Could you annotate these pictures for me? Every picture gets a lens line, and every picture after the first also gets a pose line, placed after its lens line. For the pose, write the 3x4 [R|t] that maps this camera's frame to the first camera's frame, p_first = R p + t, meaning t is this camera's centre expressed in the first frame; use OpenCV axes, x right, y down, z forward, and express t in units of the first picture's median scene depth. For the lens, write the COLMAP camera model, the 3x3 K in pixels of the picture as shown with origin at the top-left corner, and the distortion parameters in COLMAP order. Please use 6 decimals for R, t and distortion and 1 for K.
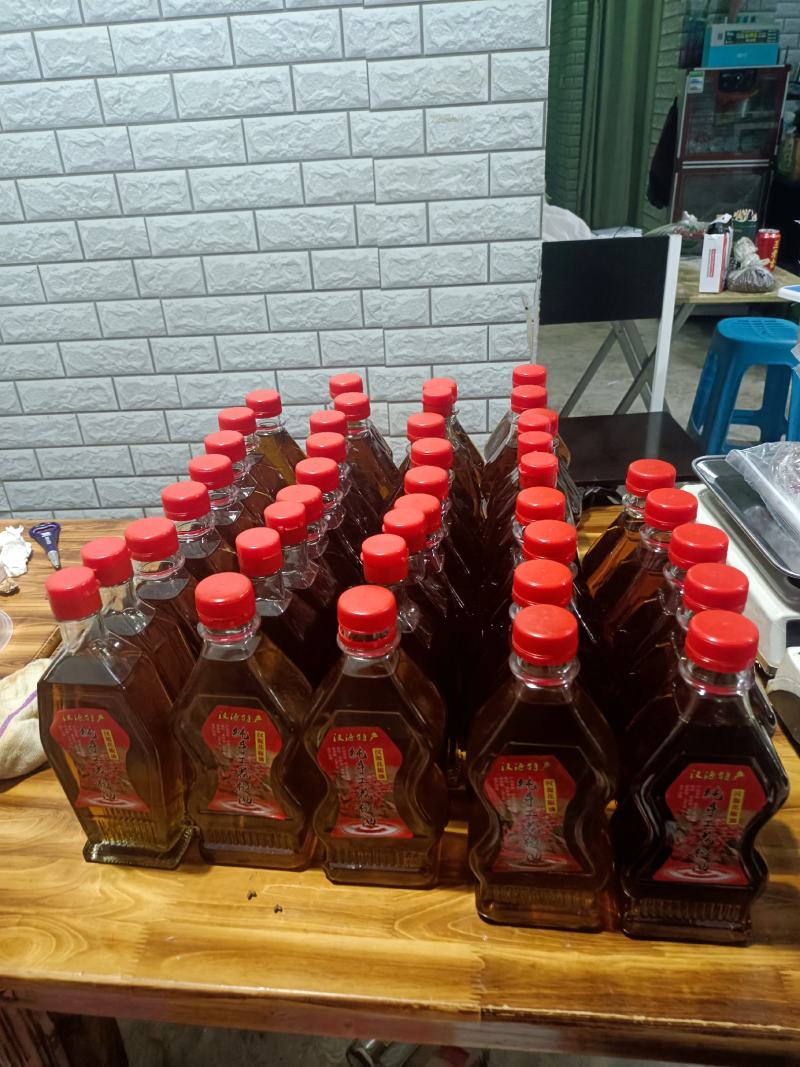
lens RADIAL K [[814.7, 0, 396.9], [0, 814.7, 562.2], [0, 0, 1]] dist [0.032789, -0.054968]
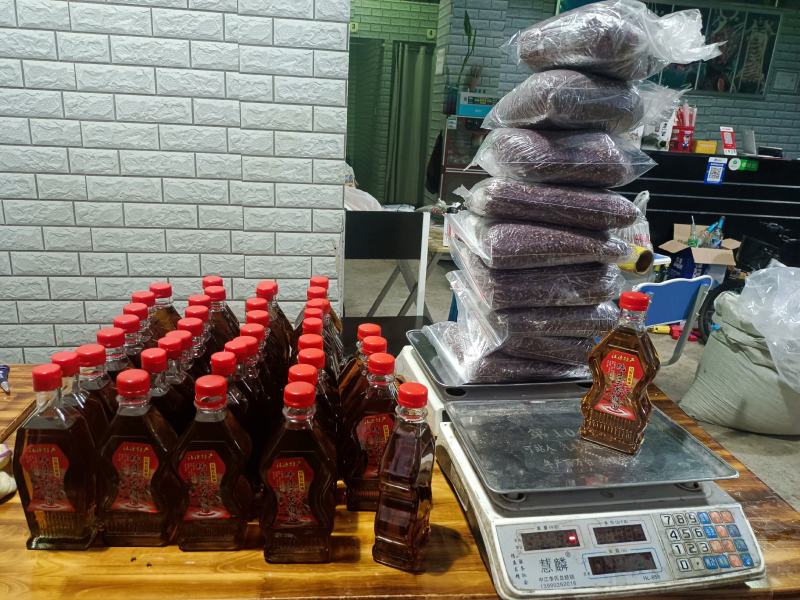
lens RADIAL K [[610.8, 0, 397.7], [0, 610.8, 299.6], [0, 0, 1]] dist [0.032789, -0.054968]
pose [[0.975683, 0.042477, 0.215032, 0.024872], [0.005020, 0.976454, -0.215666, 0.056600], [-0.219130, 0.211502, 0.952496, -0.178457]]
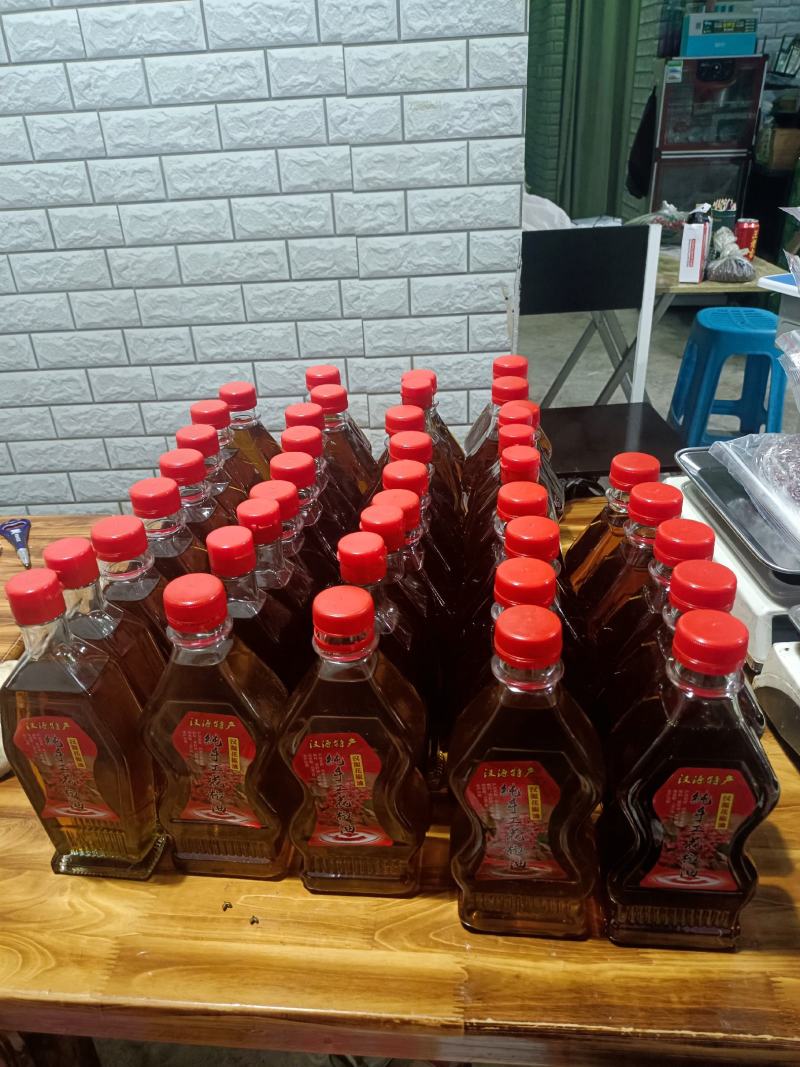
lens RADIAL K [[814.7, 0, 396.4], [0, 814.7, 558.9], [0, 0, 1]] dist [0.032789, -0.054968]
pose [[0.999747, -0.007480, 0.021225, 0.001955], [0.007338, 0.999950, 0.006781, -0.003147], [-0.021275, -0.006624, 0.999752, 0.012165]]
